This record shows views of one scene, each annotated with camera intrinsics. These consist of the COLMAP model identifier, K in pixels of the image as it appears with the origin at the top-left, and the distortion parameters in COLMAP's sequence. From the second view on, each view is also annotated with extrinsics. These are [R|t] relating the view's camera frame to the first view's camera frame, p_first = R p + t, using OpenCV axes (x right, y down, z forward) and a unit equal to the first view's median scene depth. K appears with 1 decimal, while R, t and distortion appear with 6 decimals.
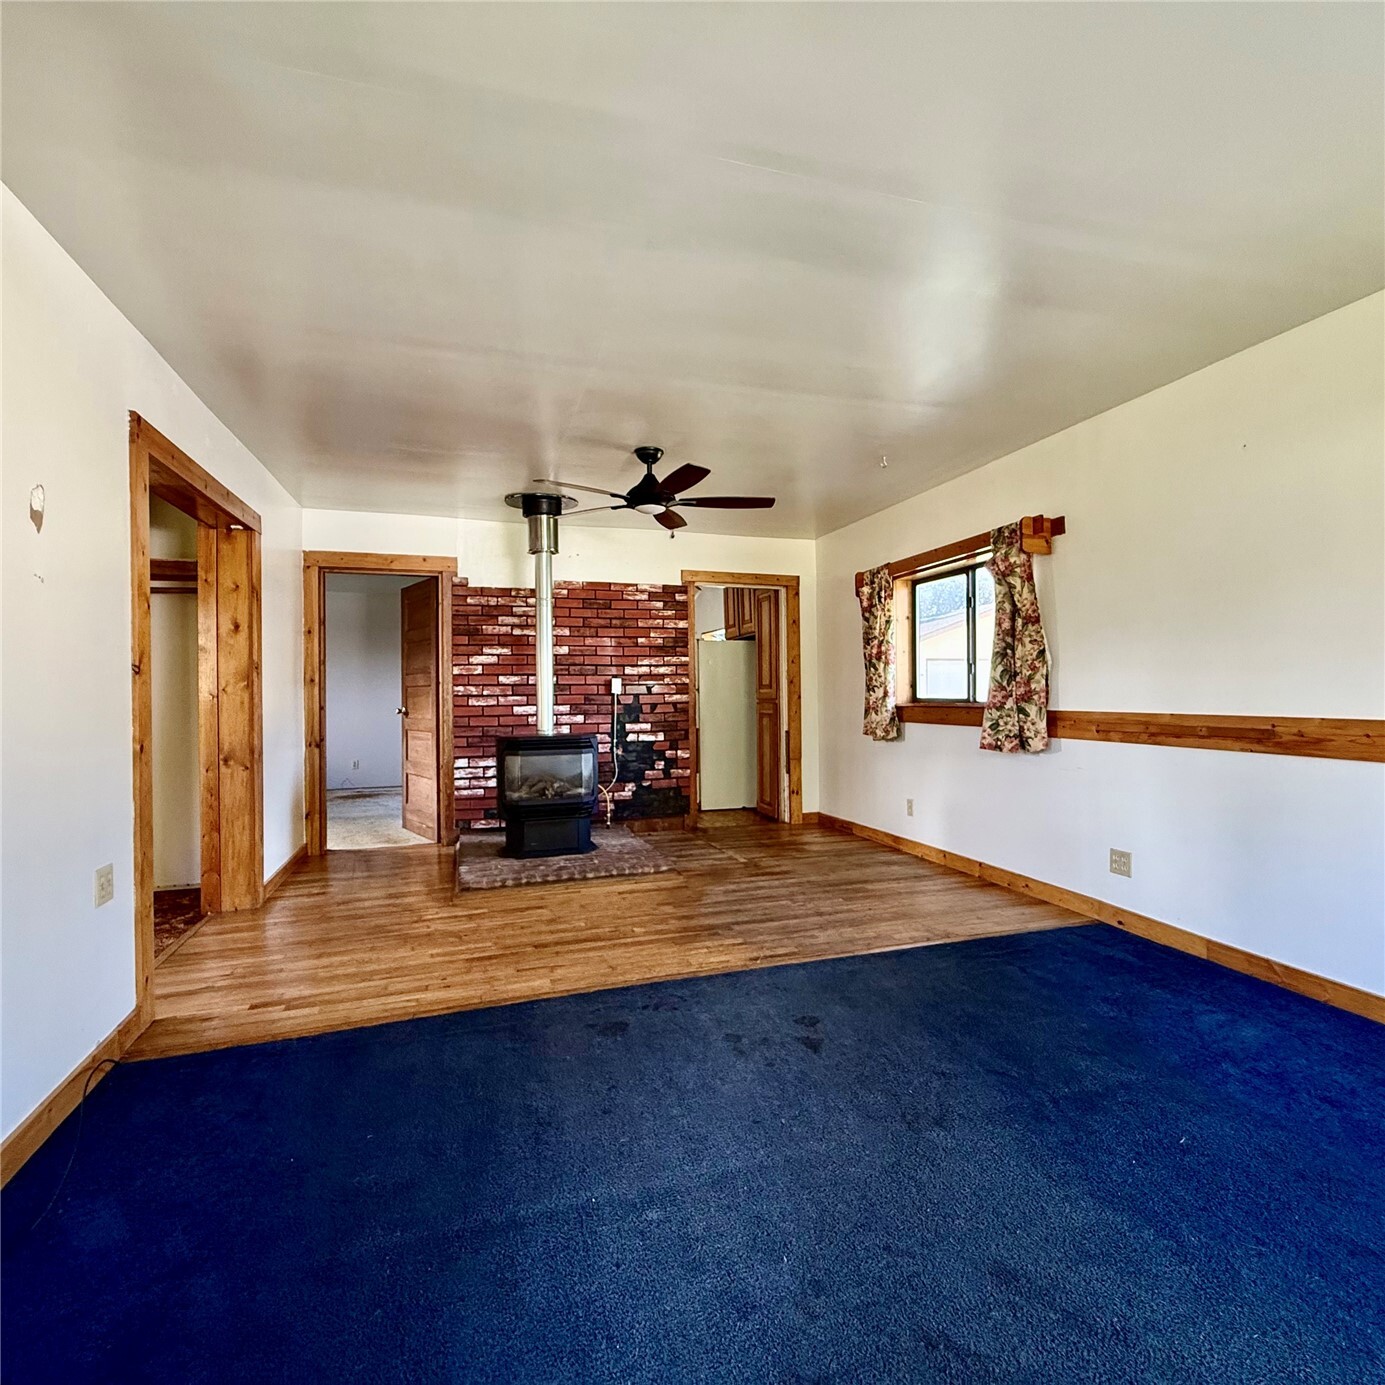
lens RADIAL K [[734.0, 0, 692.5], [0, 734.0, 692.5], [0, 0, 1]] dist [0.001646, -0.000135]
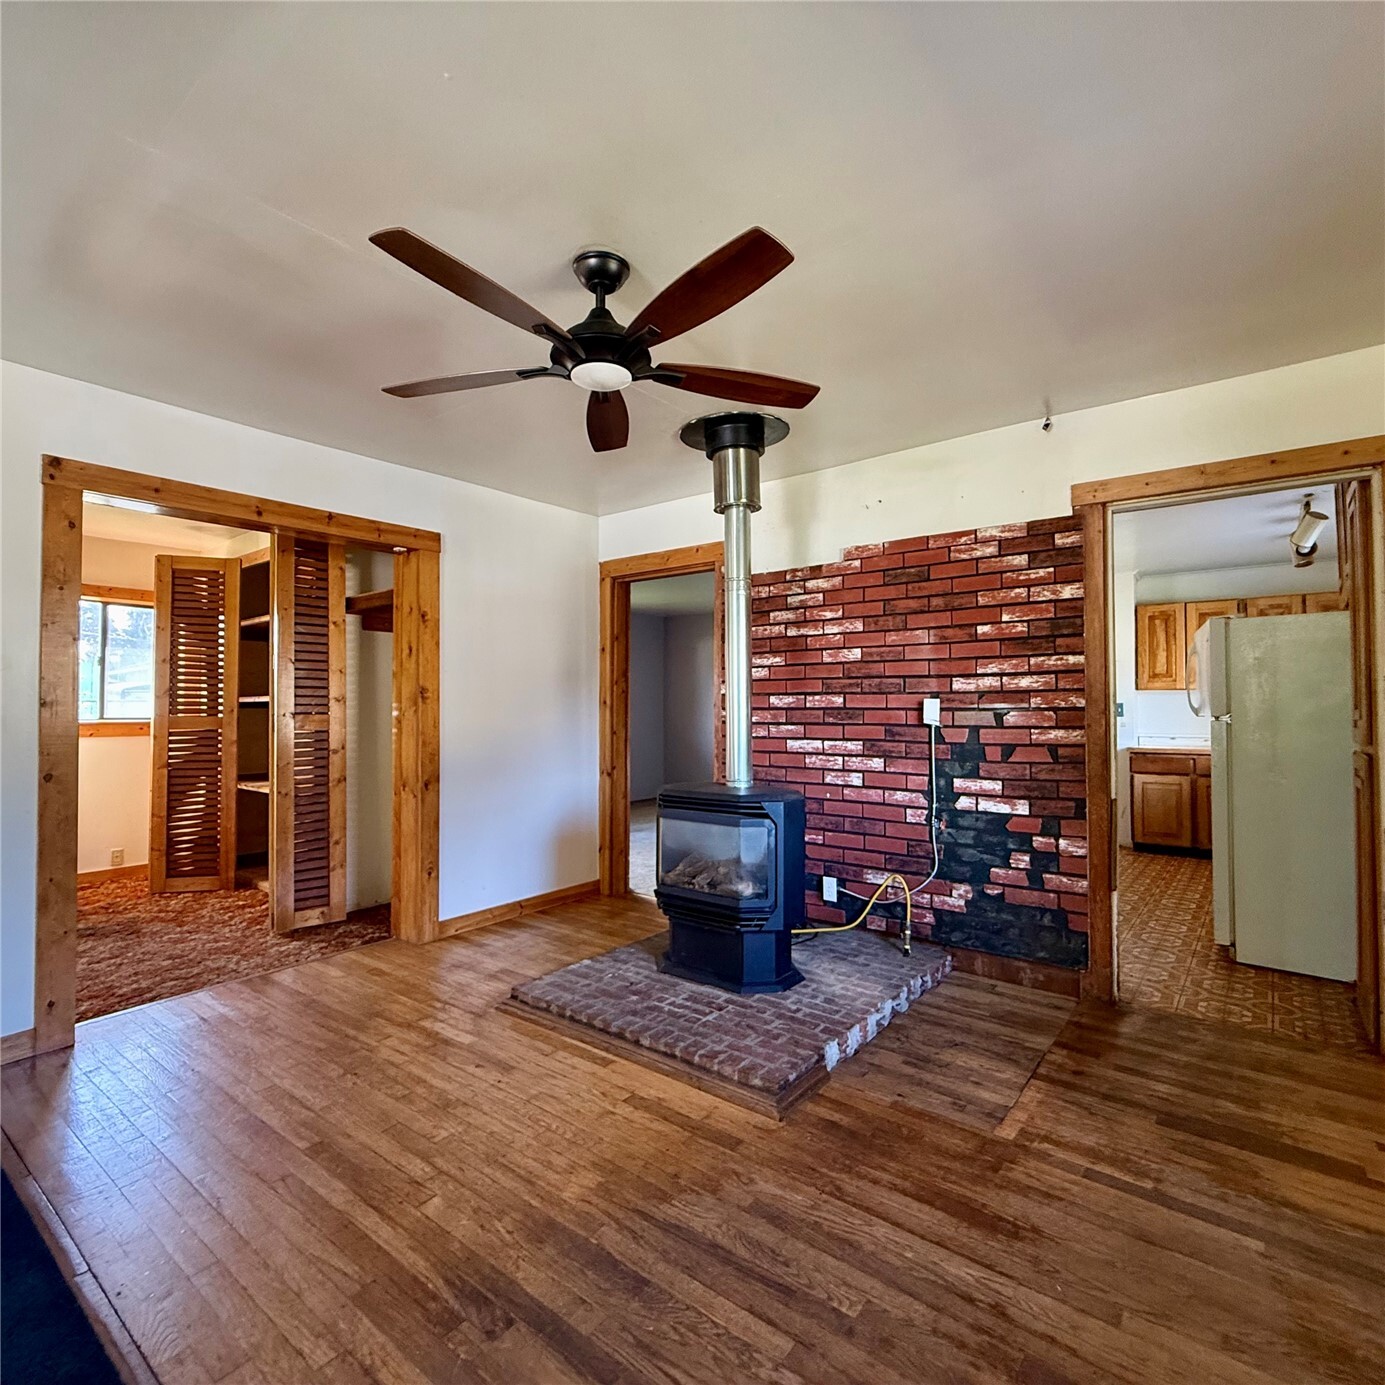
lens RADIAL K [[734.0, 0, 692.5], [0, 734.0, 692.5], [0, 0, 1]] dist [0.001646, -0.000135]
pose [[0.563404, -0.009604, -0.826126, 0.267631], [-0.006734, 0.999846, -0.016216, -0.013183], [0.826154, 0.014700, 0.563252, 0.513622]]
